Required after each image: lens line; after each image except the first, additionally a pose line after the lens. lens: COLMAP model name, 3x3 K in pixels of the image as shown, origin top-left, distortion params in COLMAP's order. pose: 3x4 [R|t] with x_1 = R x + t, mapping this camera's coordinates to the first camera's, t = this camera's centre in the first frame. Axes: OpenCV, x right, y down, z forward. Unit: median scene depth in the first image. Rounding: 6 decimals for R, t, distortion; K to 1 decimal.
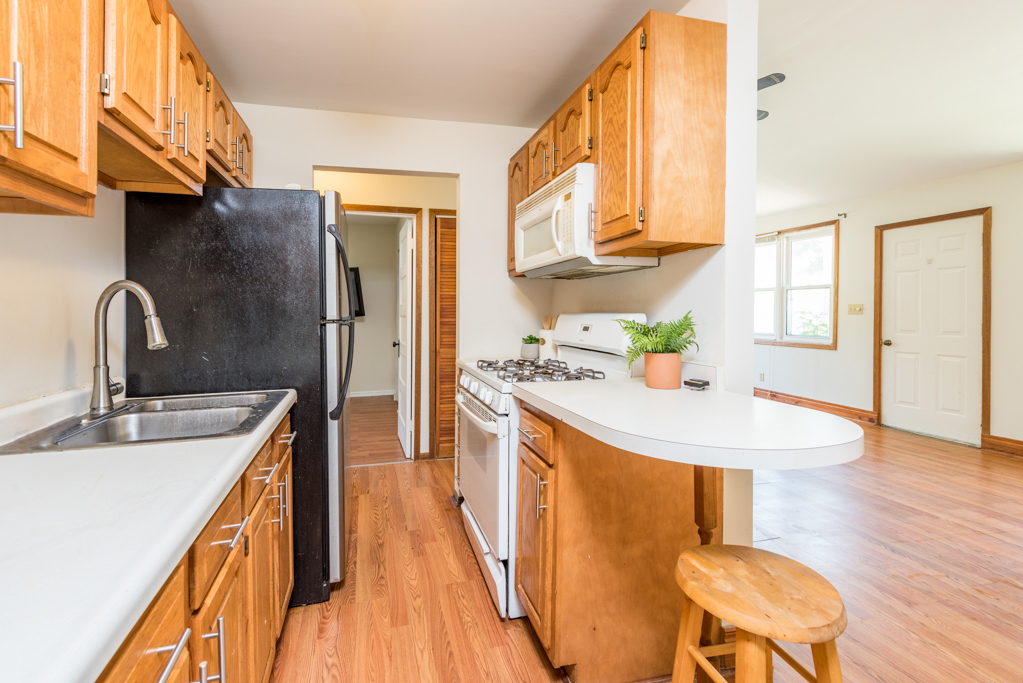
lens RADIAL K [[473.7, 0, 495.0], [0, 473.7, 308.7], [0, 0, 1]] dist [0.017260, -0.000808]
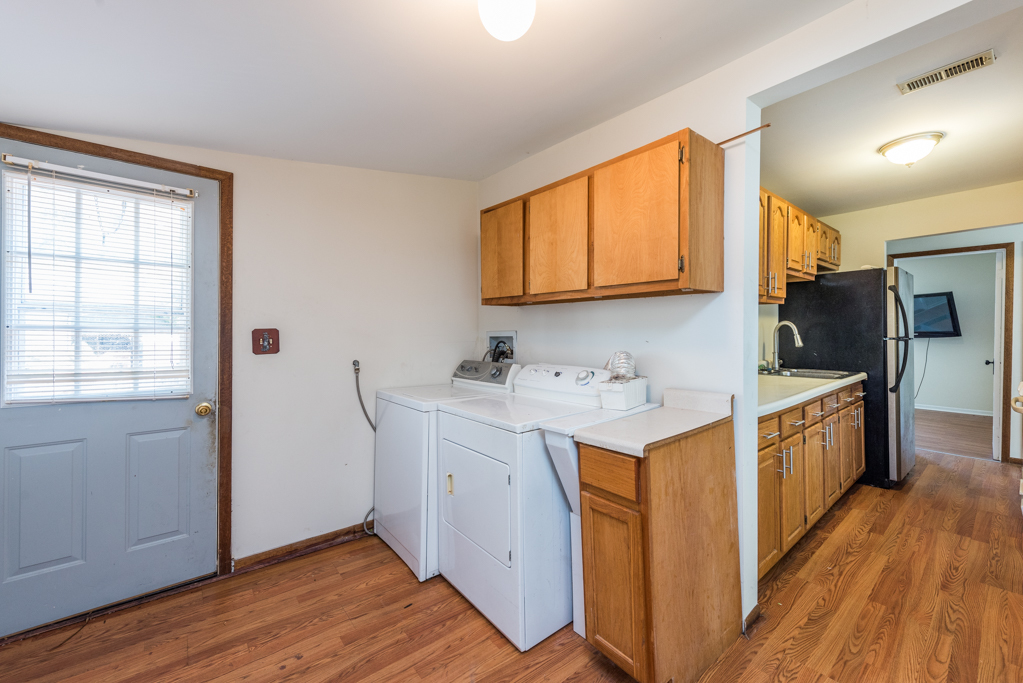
lens RADIAL K [[415.5, 0, 496.8], [0, 415.5, 328.1], [0, 0, 1]] dist [0.010037, -0.001241]
pose [[0.400692, 0.001679, -0.916211, 0.531369], [-0.000163, 0.999998, 0.001762, -0.016625], [0.916213, -0.000557, 0.400692, -1.046403]]
